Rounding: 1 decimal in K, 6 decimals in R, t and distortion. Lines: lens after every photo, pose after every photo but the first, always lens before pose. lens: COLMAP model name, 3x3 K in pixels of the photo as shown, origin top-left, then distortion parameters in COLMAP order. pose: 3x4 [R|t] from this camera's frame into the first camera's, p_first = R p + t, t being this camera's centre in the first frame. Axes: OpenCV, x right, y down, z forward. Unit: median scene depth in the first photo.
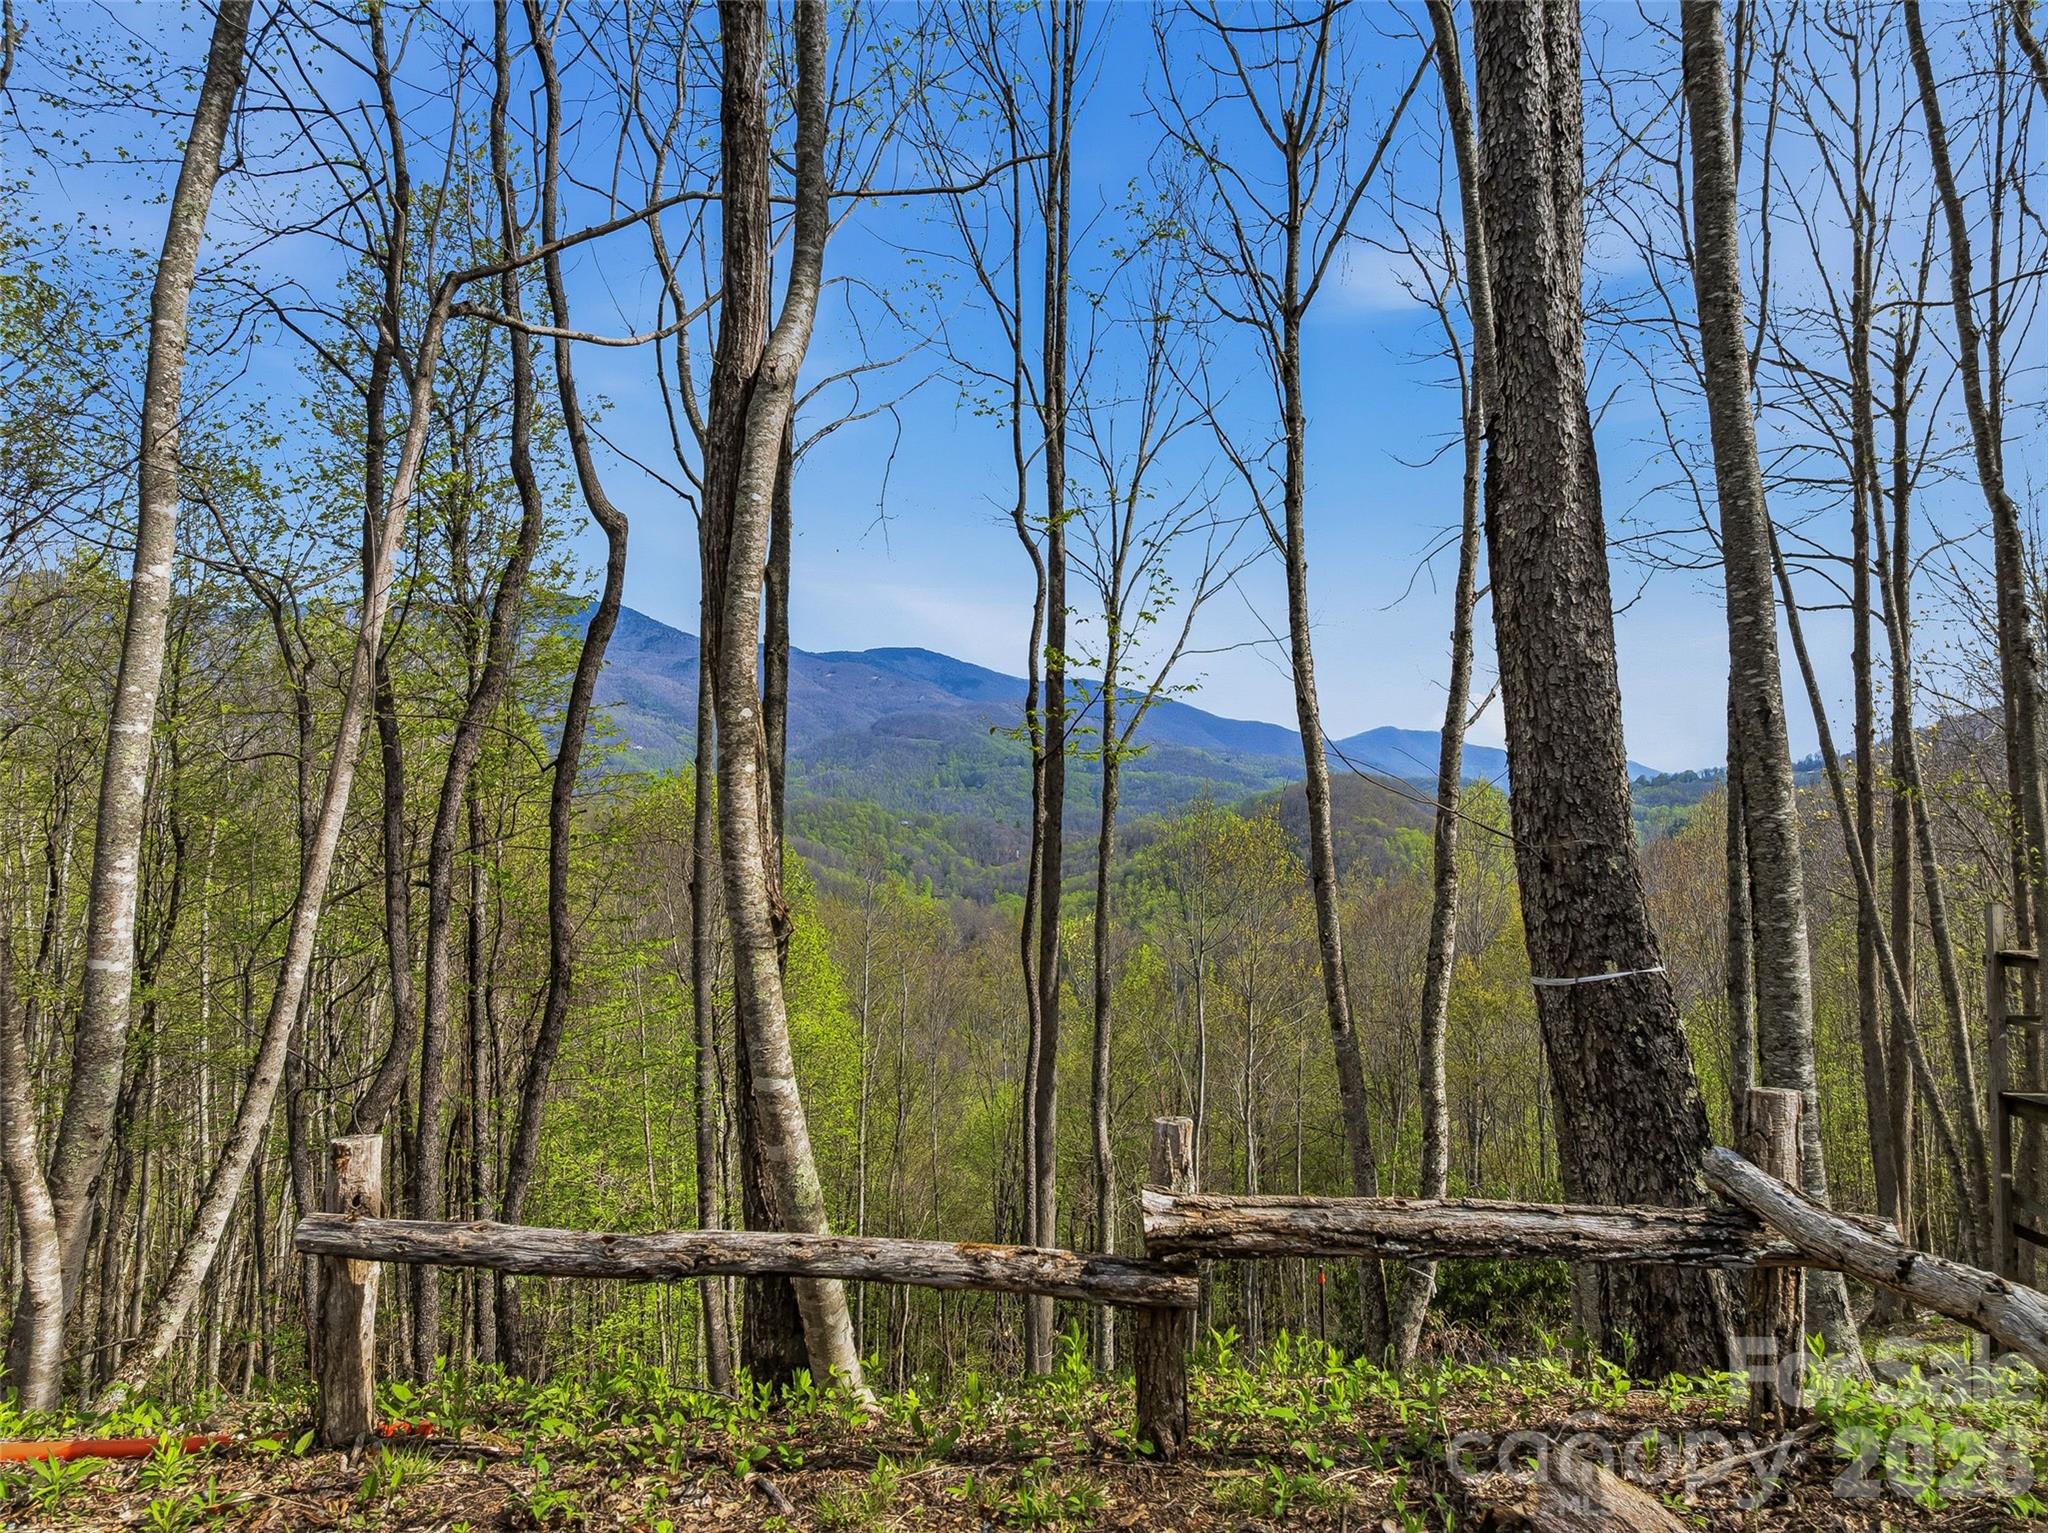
lens RADIAL K [[1441.7, 0, 1025.2], [0, 1441.7, 767.8], [0, 0, 1]] dist [-0.041380, 0.011239]
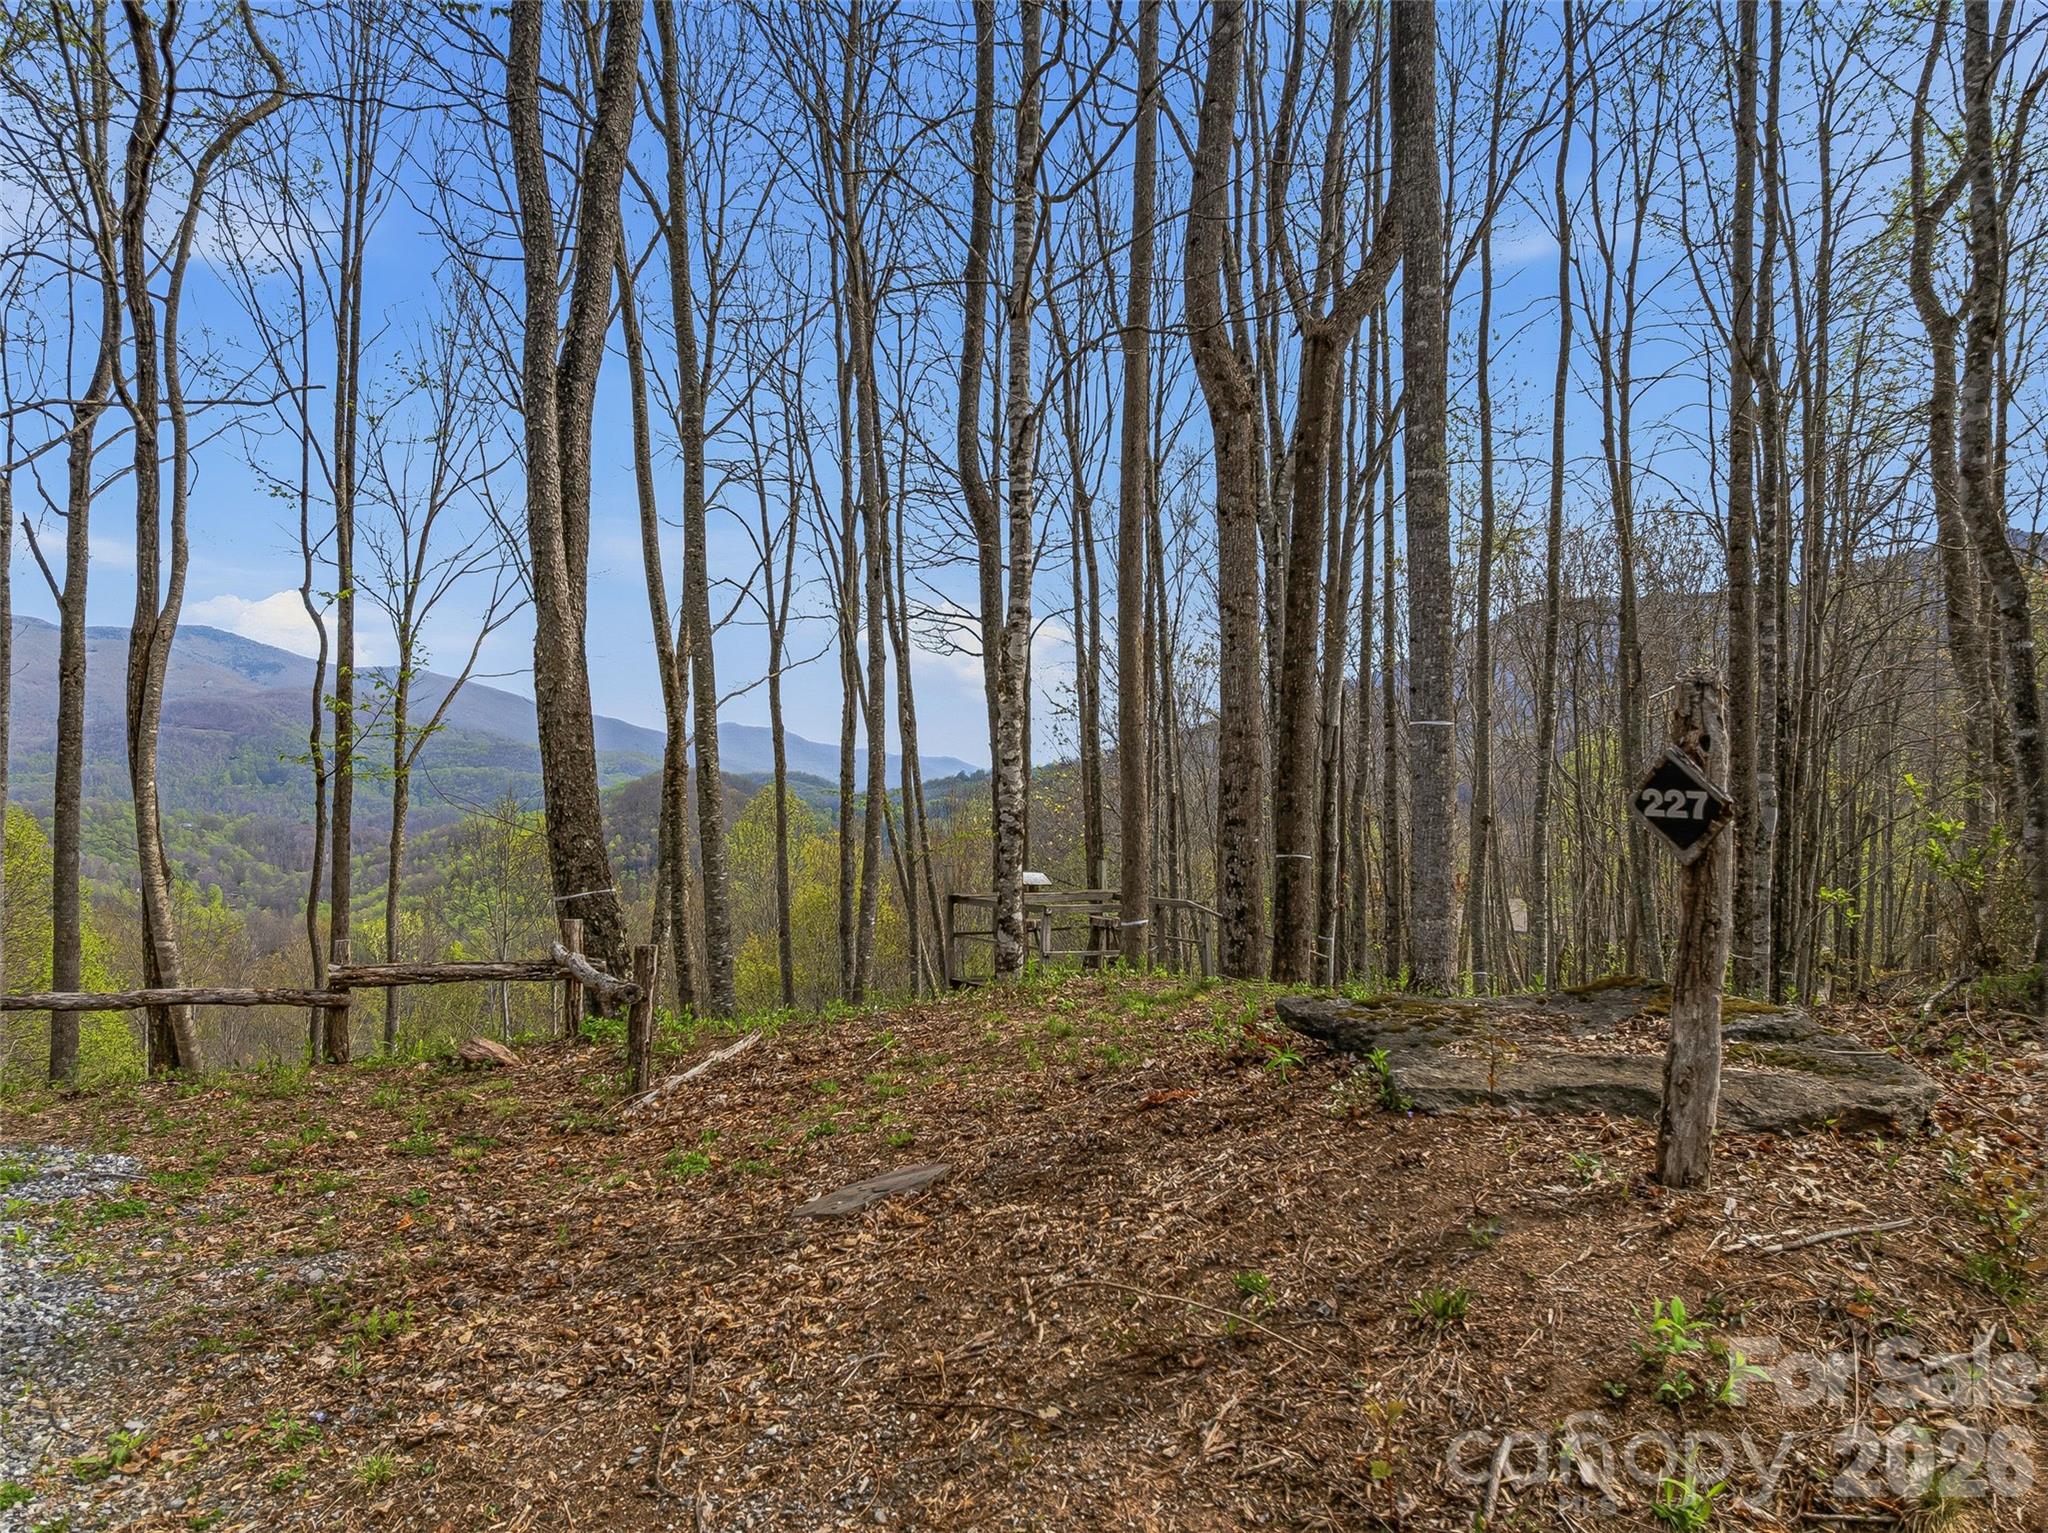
lens RADIAL K [[1441.7, 0, 1025.6], [0, 1441.7, 767.0], [0, 0, 1]] dist [-0.041380, 0.011239]
pose [[0.900733, 0.001340, 0.434371, 0.059387], [-0.002474, 0.999995, 0.002046, -0.054655], [-0.434366, -0.002918, 0.900732, -1.257051]]
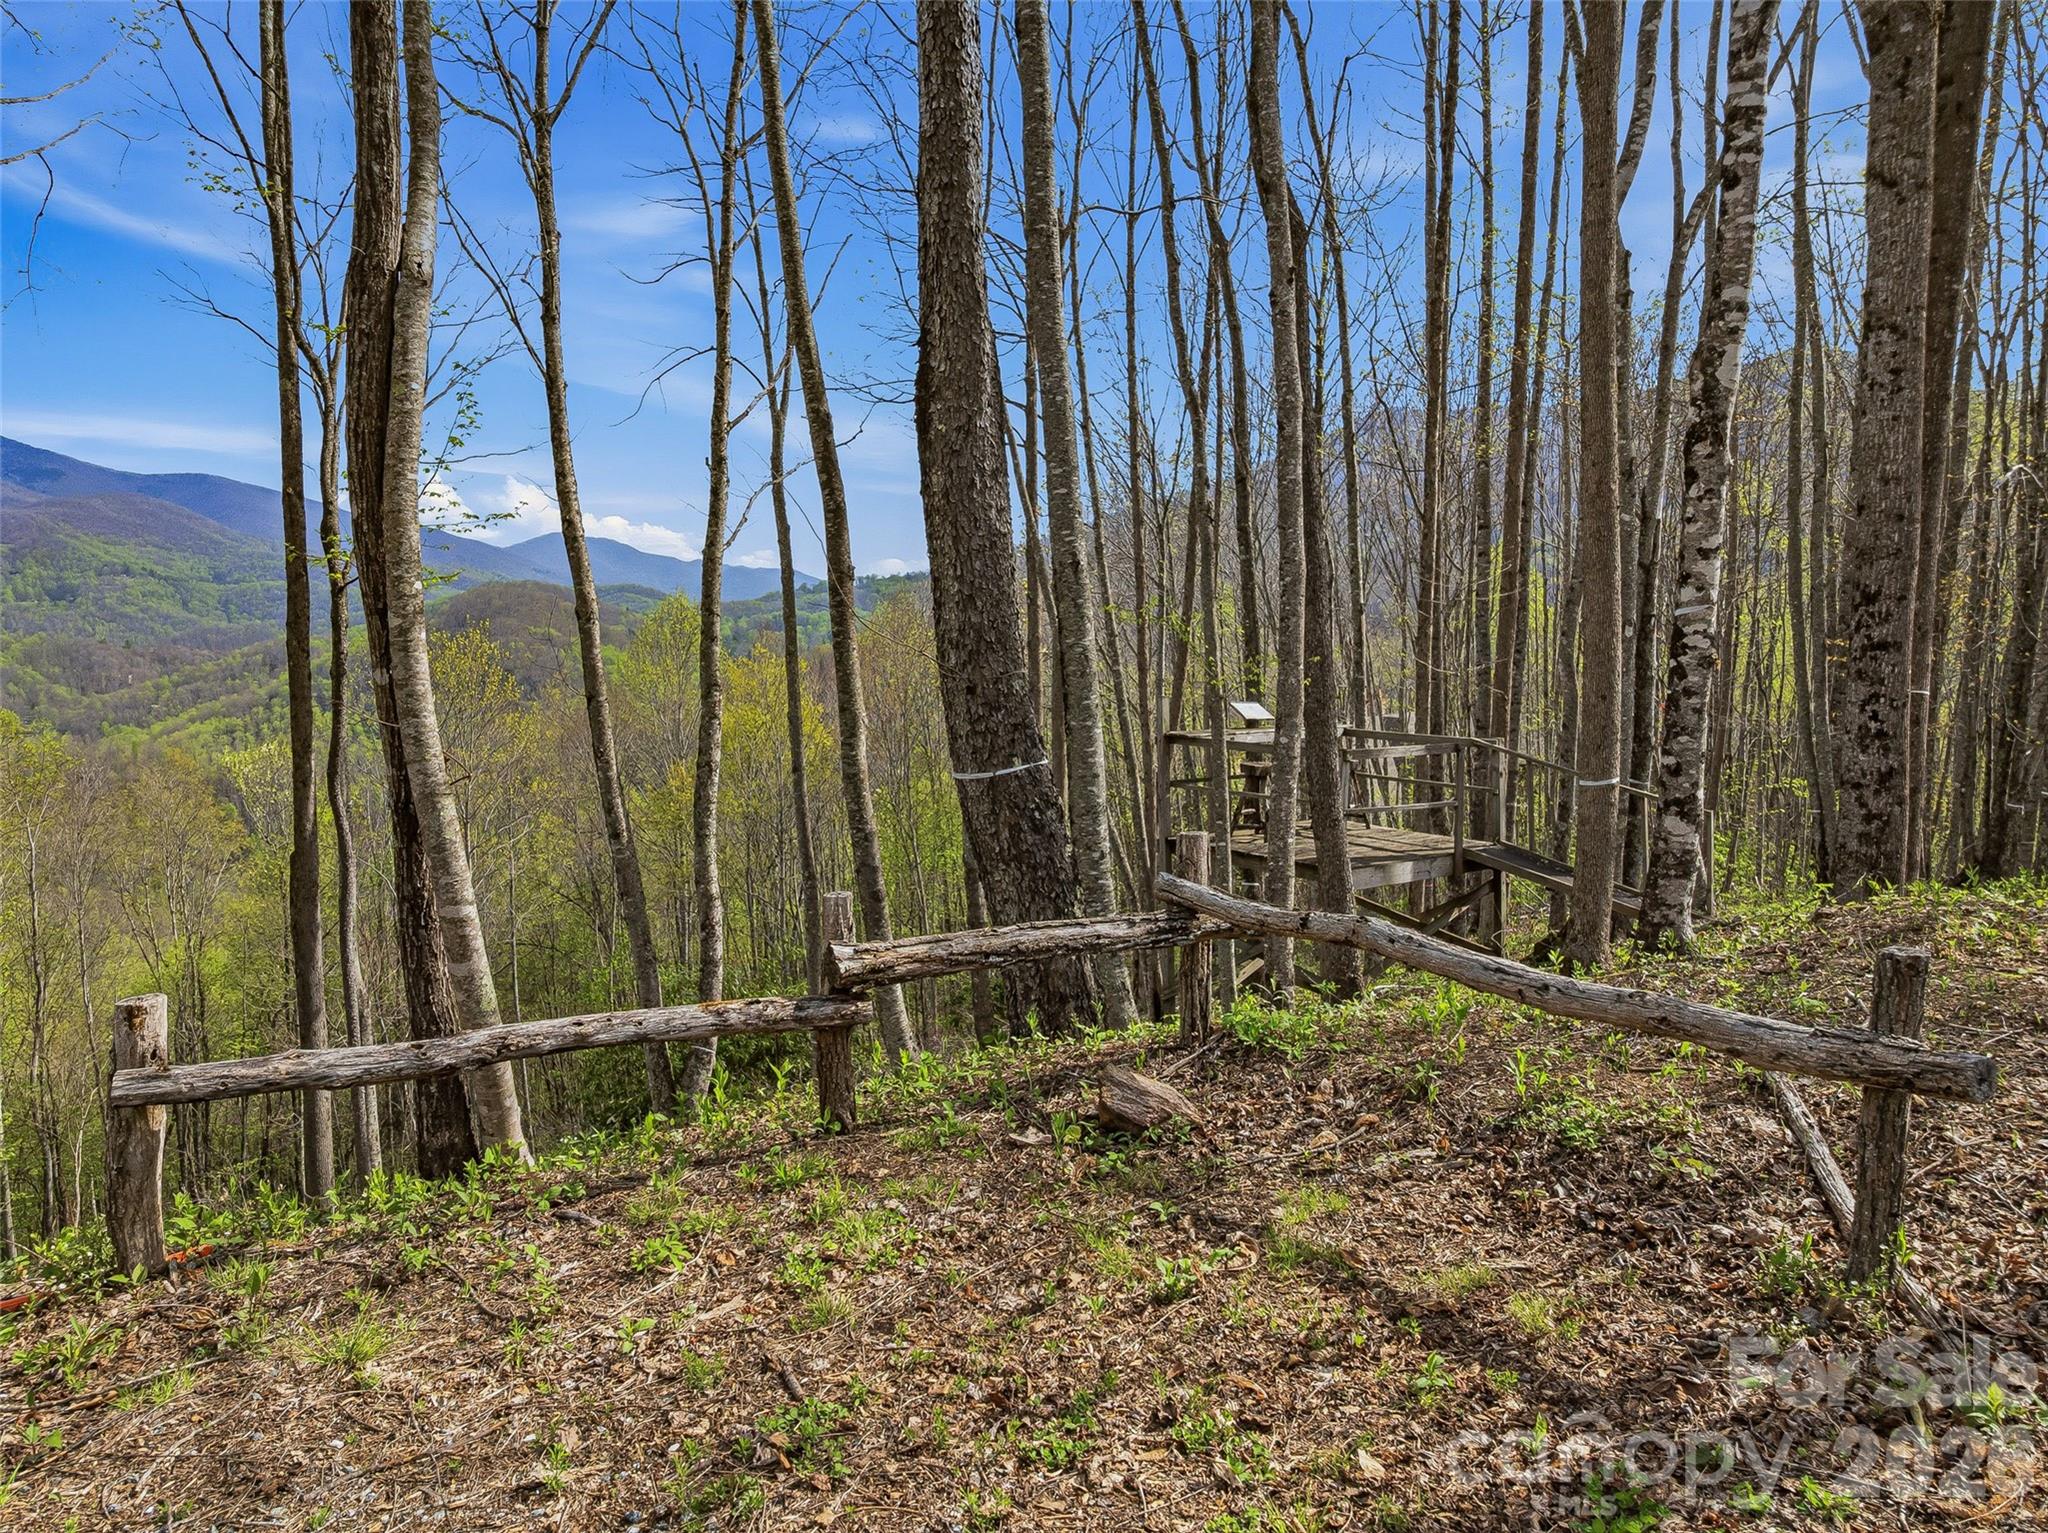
lens RADIAL K [[1441.7, 0, 1026.6], [0, 1441.7, 768.7], [0, 0, 1]] dist [-0.041380, 0.011239]
pose [[0.847437, -0.069067, 0.526384, -0.294107], [-0.001612, 0.991162, 0.132646, -0.034438], [-0.530893, -0.113257, 0.839836, -0.145576]]
